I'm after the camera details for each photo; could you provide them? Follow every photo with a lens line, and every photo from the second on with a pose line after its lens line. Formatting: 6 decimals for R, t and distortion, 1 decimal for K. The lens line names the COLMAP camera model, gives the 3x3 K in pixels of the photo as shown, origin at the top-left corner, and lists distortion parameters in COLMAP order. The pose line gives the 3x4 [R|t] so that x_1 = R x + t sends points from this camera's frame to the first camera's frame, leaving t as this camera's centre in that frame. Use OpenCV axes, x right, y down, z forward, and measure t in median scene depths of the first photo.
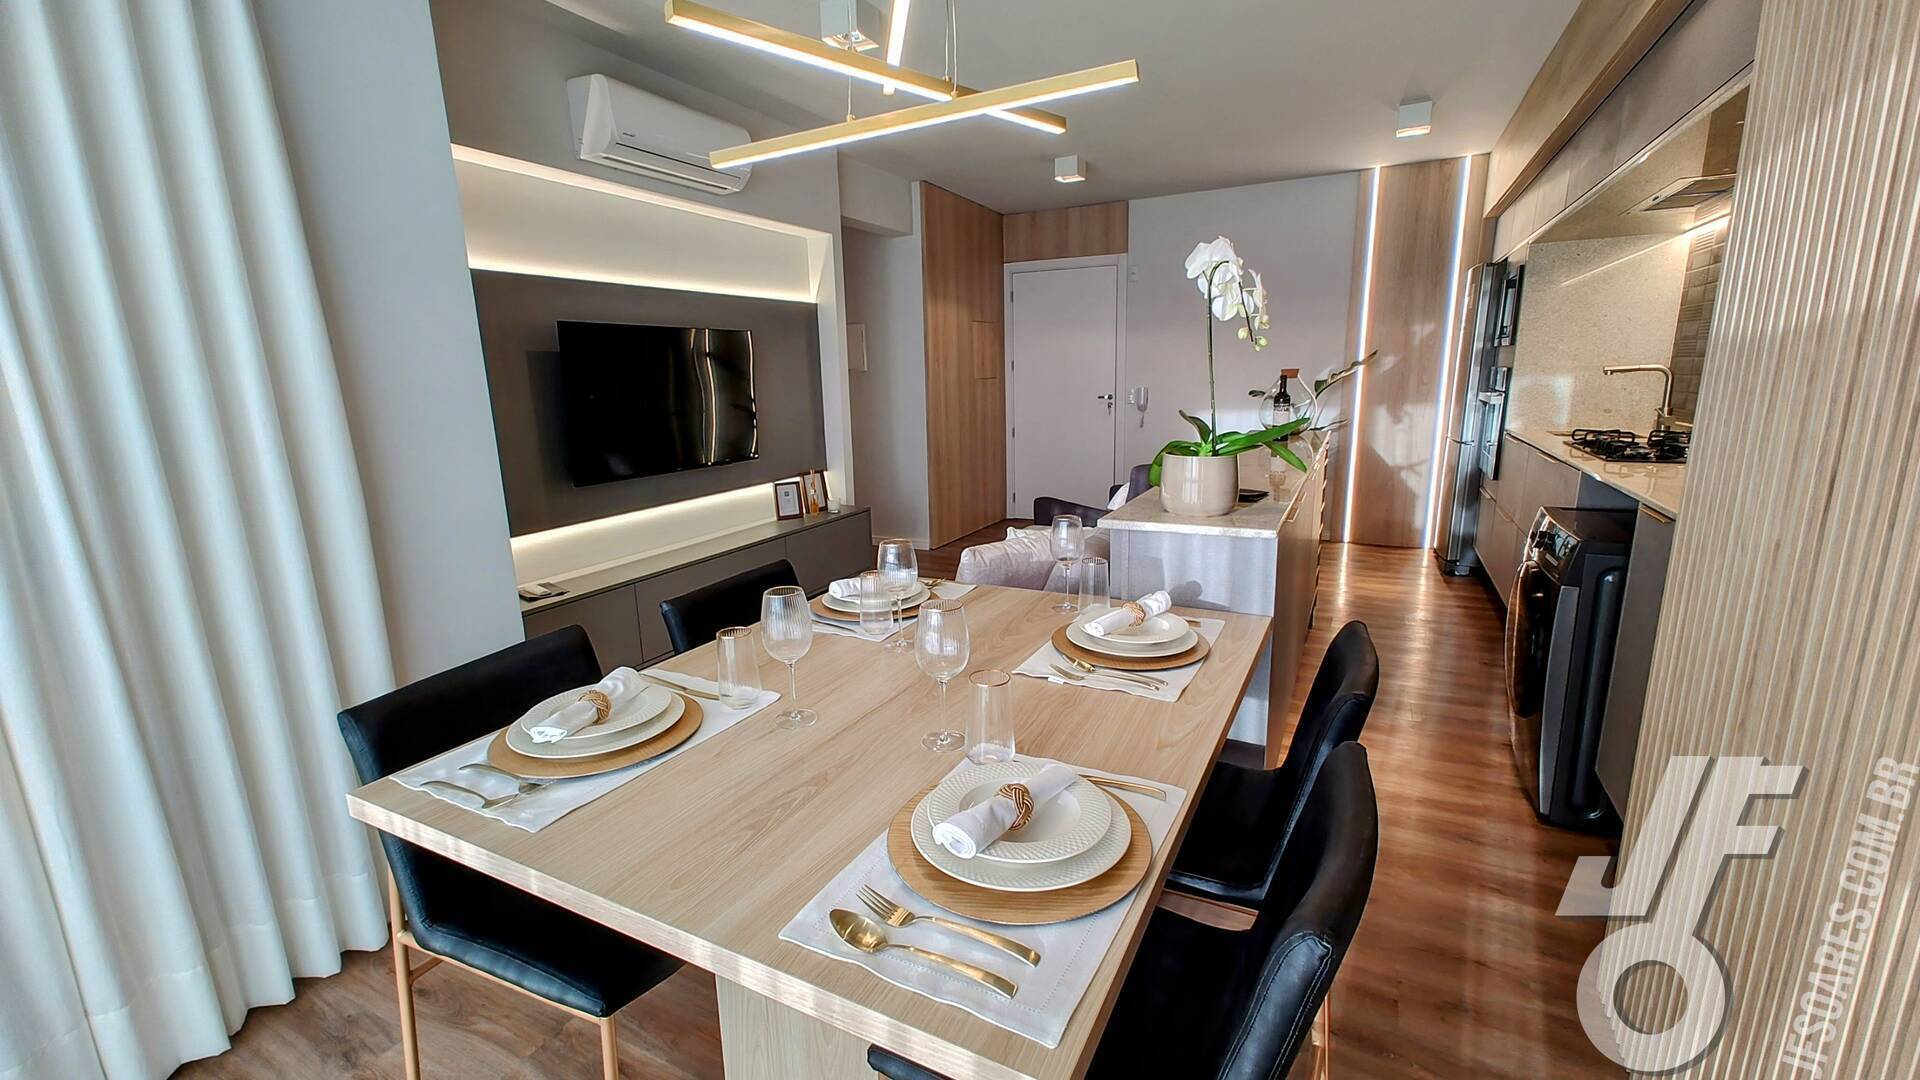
lens RADIAL K [[794.3, 0, 958.6], [0, 794.3, 545.8], [0, 0, 1]] dist [0.001622, -0.001355]
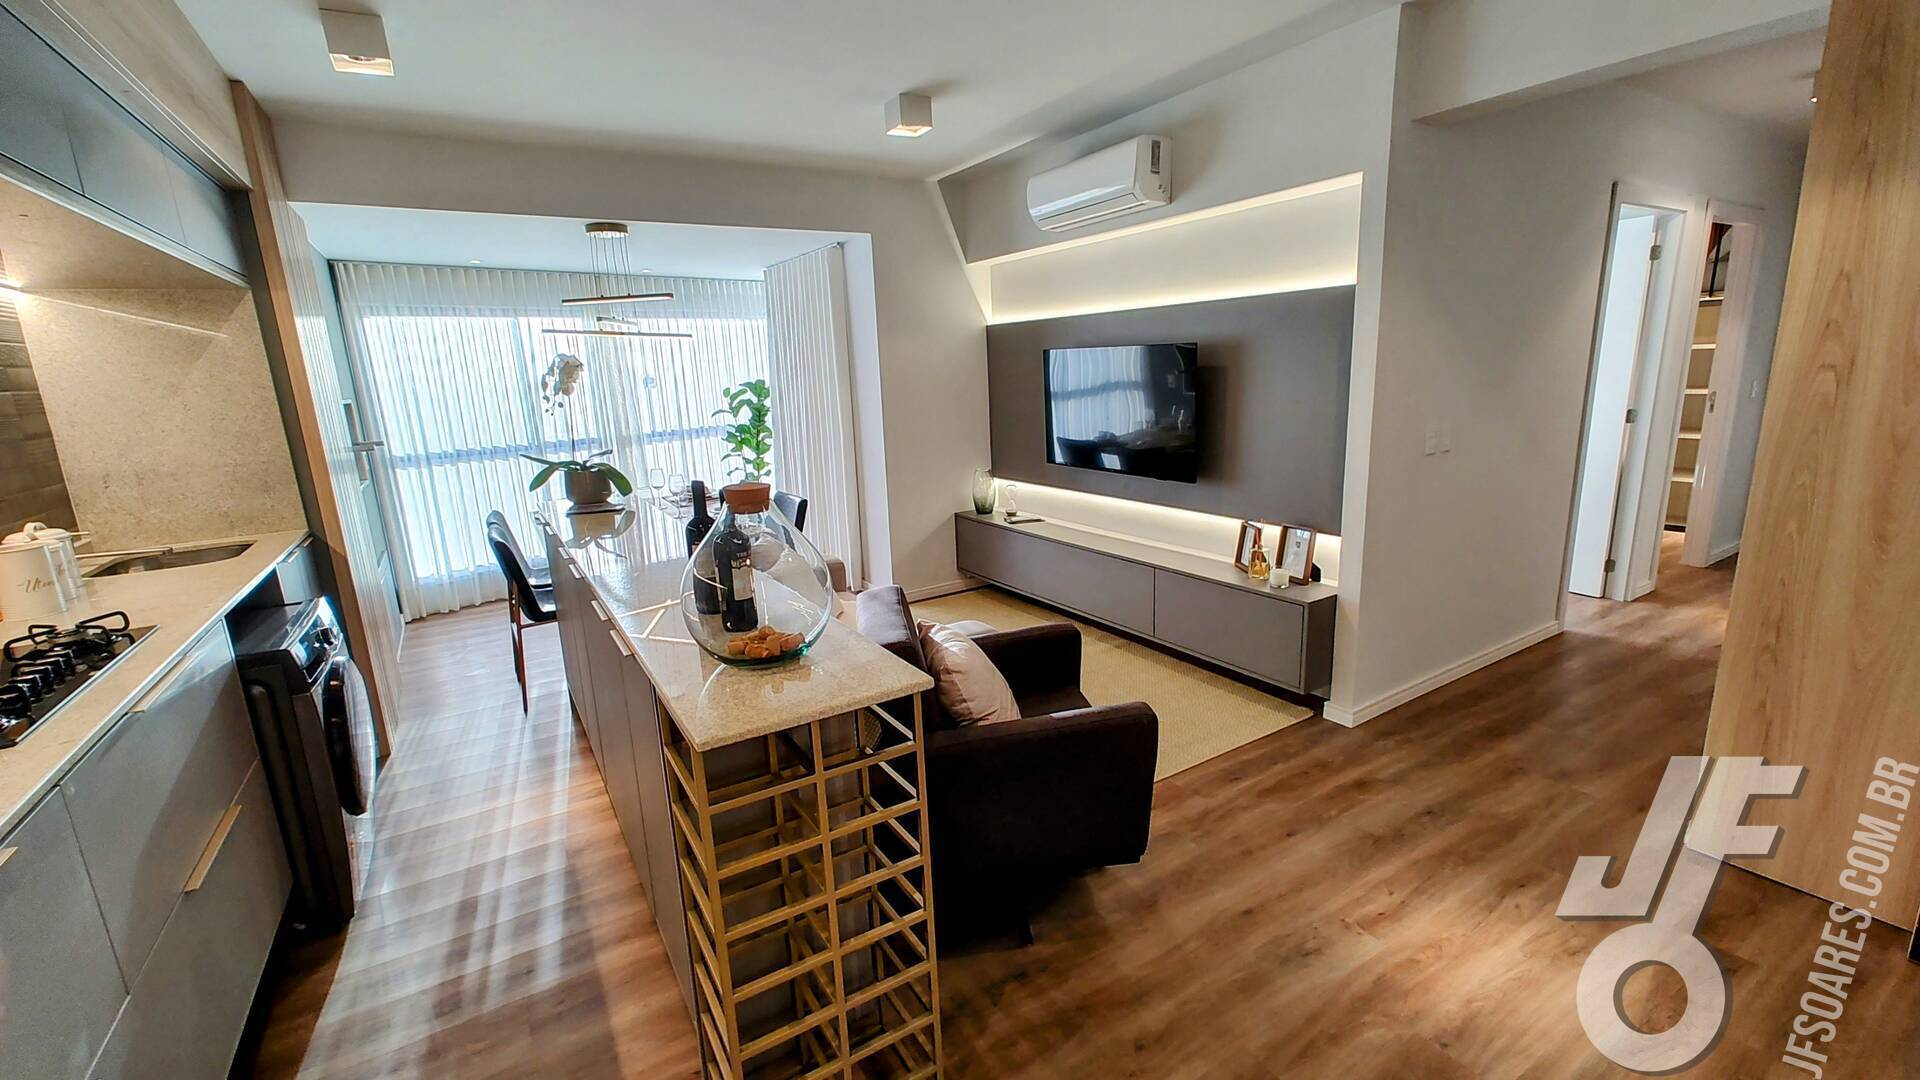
lens RADIAL K [[794.3, 0, 954.3], [0, 794.3, 543.6], [0, 0, 1]] dist [0.001622, -0.001355]
pose [[-0.522591, 0.233304, -0.820041, 0.649025], [-0.132743, 0.927837, 0.348566, -0.330085], [0.842186, 0.291013, -0.453910, 1.225326]]
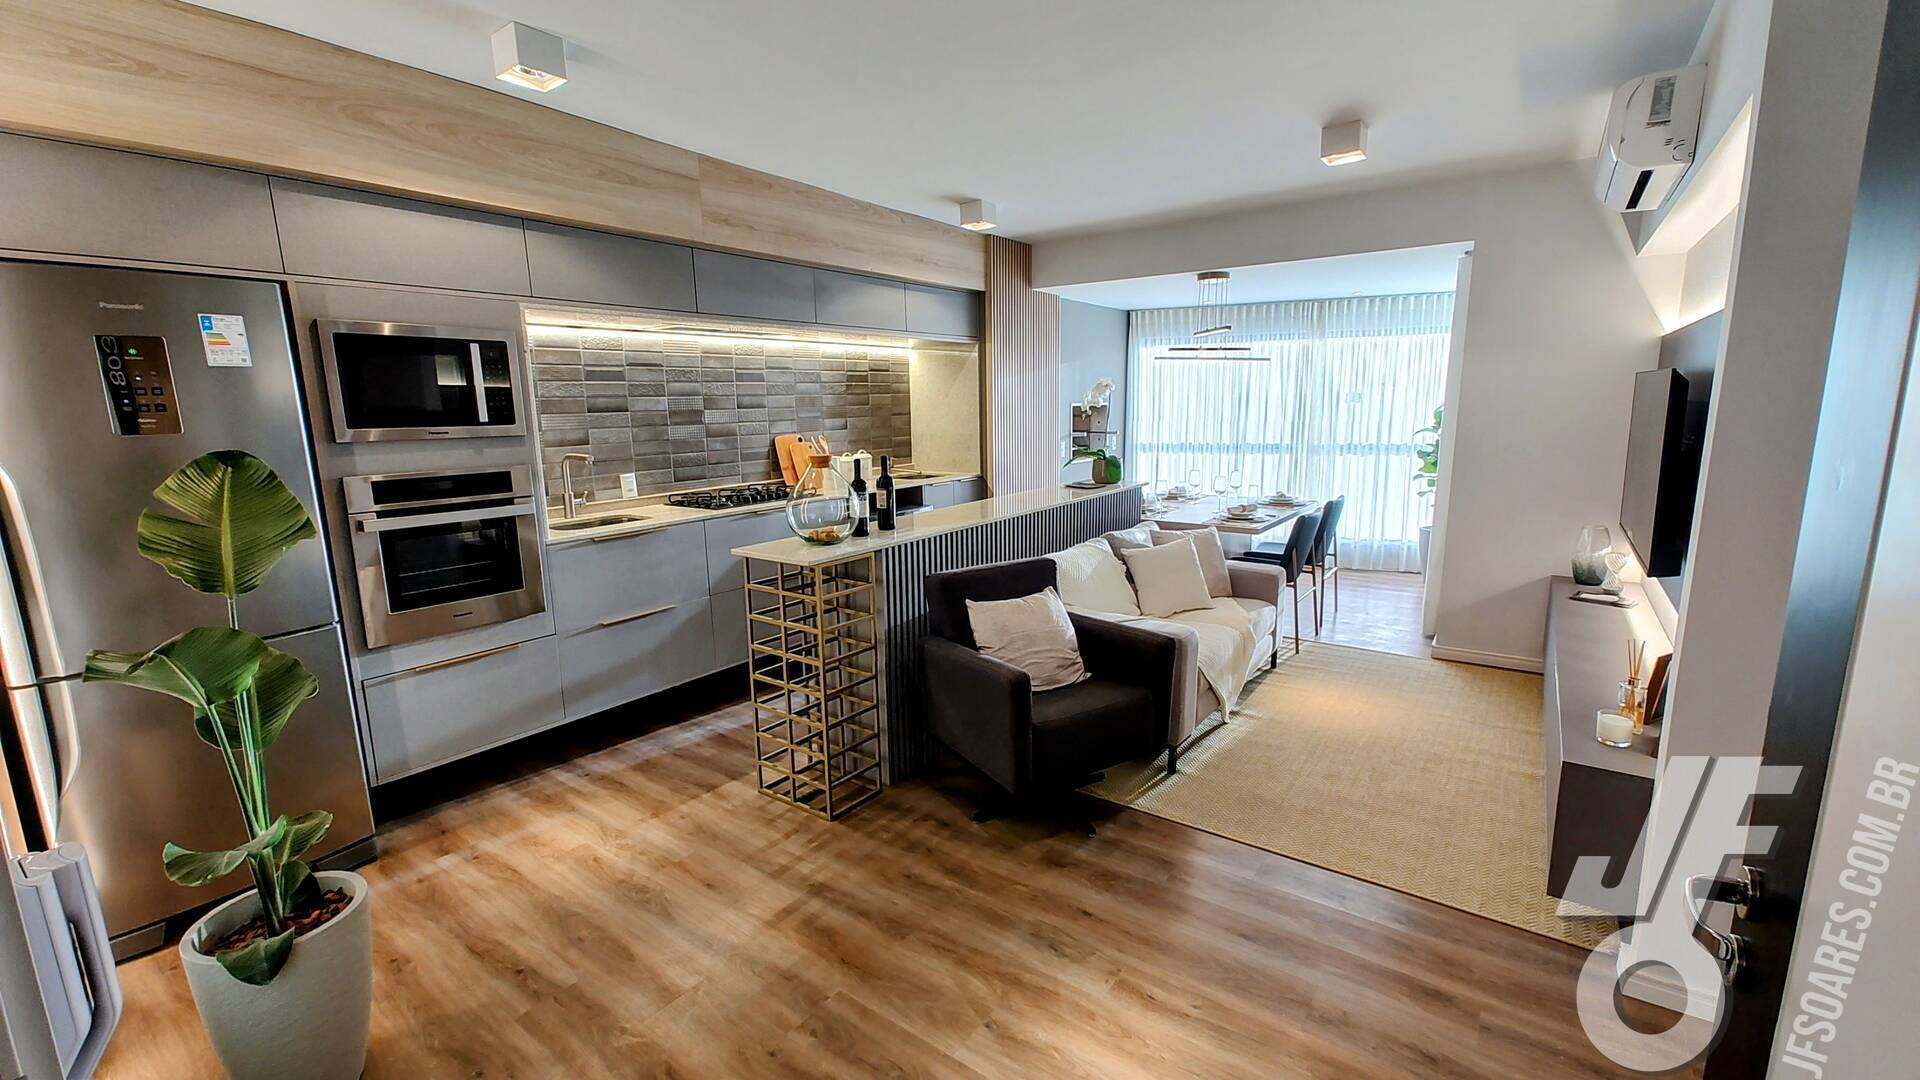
lens RADIAL K [[794.3, 0, 955.7], [0, 794.3, 542.1], [0, 0, 1]] dist [0.001622, -0.001355]
pose [[-0.985700, 0.011908, 0.168089, 0.160167], [0.075984, 0.921743, 0.380284, -0.412163], [-0.150406, 0.387618, -0.909467, 1.652377]]
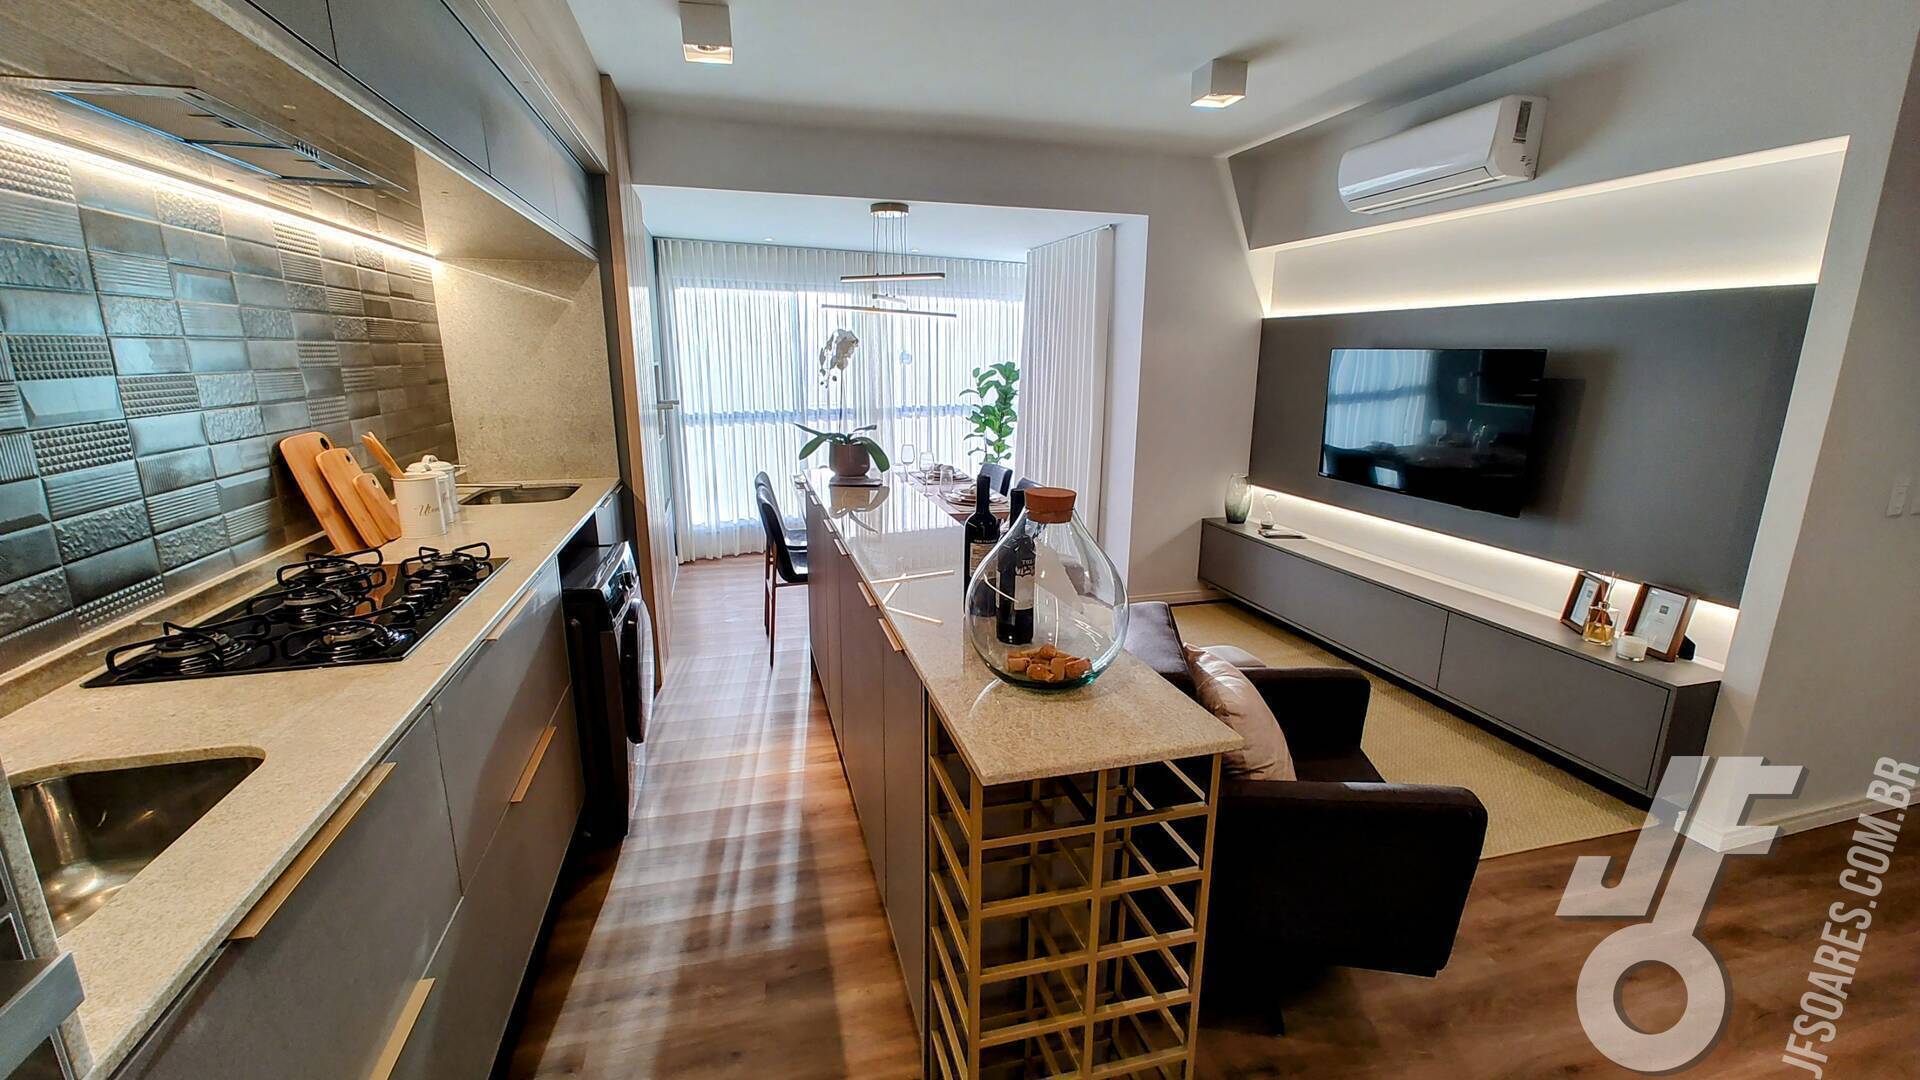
lens RADIAL K [[794.3, 0, 947.9], [0, 794.3, 546.0], [0, 0, 1]] dist [0.001622, -0.001355]
pose [[-0.747648, 0.175833, -0.640394, 0.642342], [-0.134926, 0.903979, 0.405729, -0.323951], [0.650244, 0.389749, -0.652134, 1.174905]]
